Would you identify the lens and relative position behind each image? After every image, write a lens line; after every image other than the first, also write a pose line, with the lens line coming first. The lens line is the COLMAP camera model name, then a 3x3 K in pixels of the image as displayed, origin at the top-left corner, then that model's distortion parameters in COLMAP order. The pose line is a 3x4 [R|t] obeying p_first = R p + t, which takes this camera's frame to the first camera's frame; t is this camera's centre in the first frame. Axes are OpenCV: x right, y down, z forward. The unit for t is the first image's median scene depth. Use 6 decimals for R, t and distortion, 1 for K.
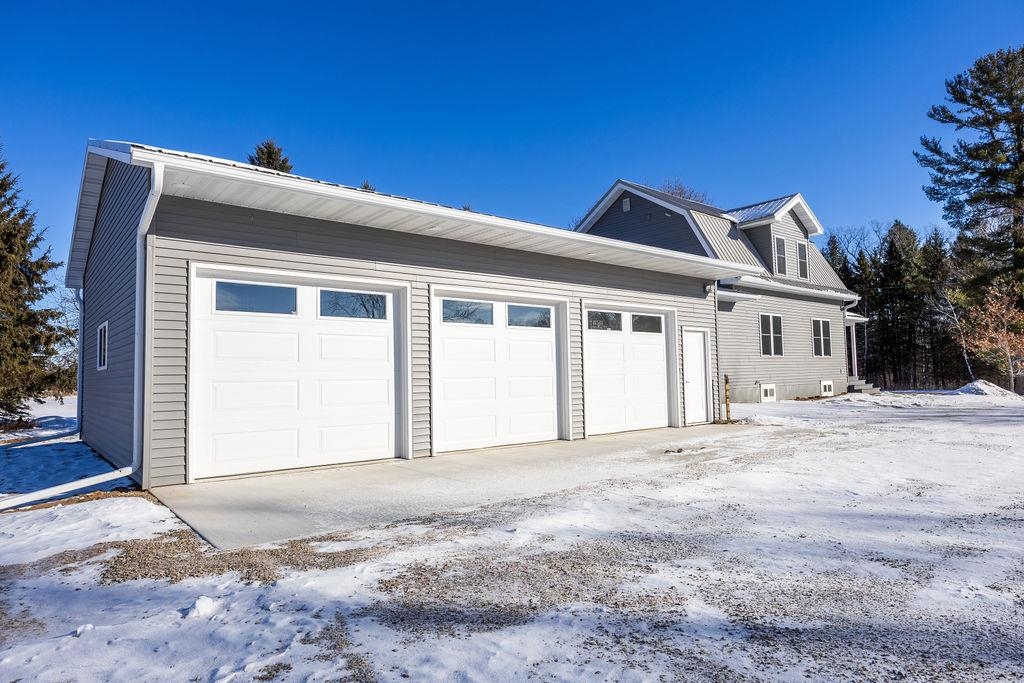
lens RADIAL K [[611.0, 0, 512.0], [0, 611.0, 341.5], [0, 0, 1]] dist [0.002061, 0.000556]
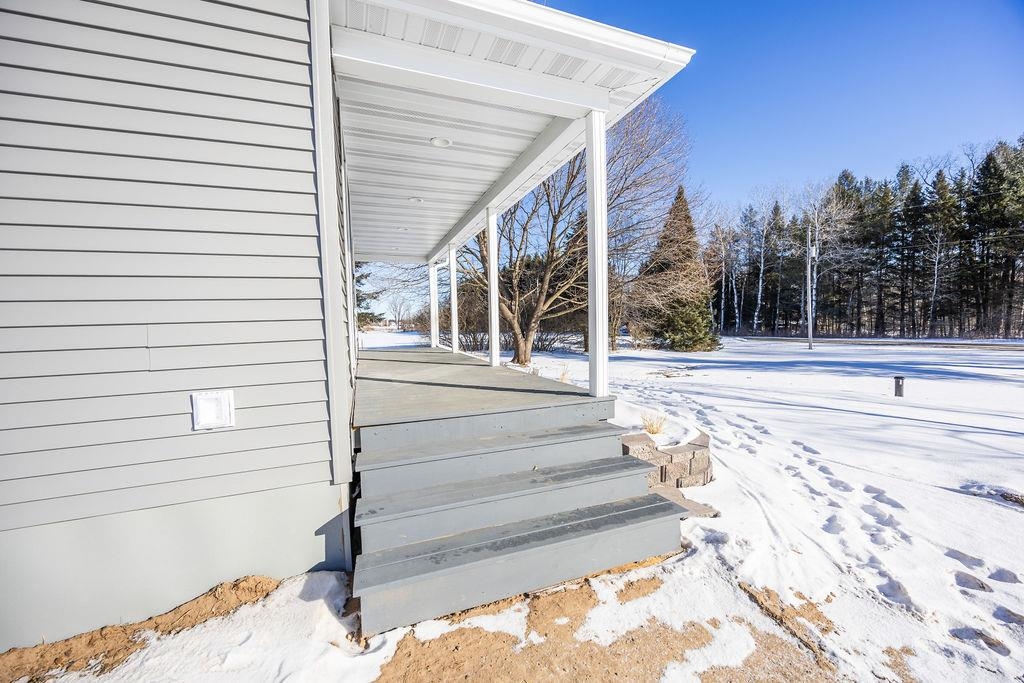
lens RADIAL K [[391.9, 0, 512.0], [0, 391.9, 341.5], [0, 0, 1]] dist [0.002424, -0.000129]
pose [[0.950226, 0.012478, -0.311311, 0.178122], [0.023754, 0.993388, 0.112323, 0.008659], [0.310654, -0.114127, 0.943647, 0.272930]]
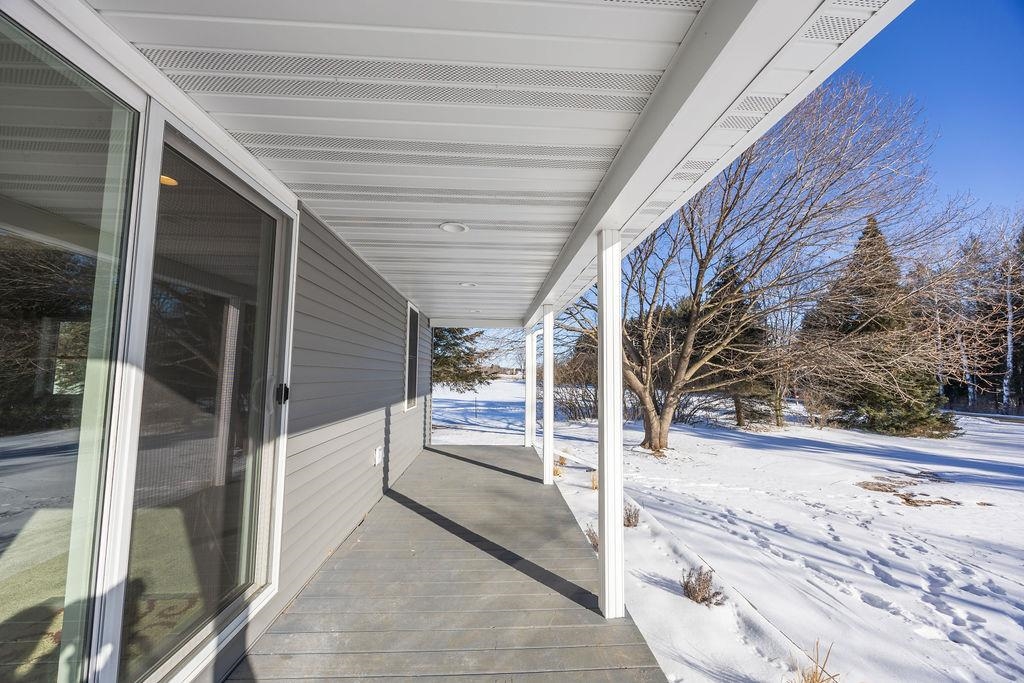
lens RADIAL K [[391.9, 0, 512.0], [0, 391.9, 341.5], [0, 0, 1]] dist [0.002424, -0.000129]
pose [[0.807310, -0.020209, -0.589781, 0.171735], [0.009590, 0.999731, -0.021129, 0.005581], [0.590049, 0.011402, 0.807287, 0.290837]]
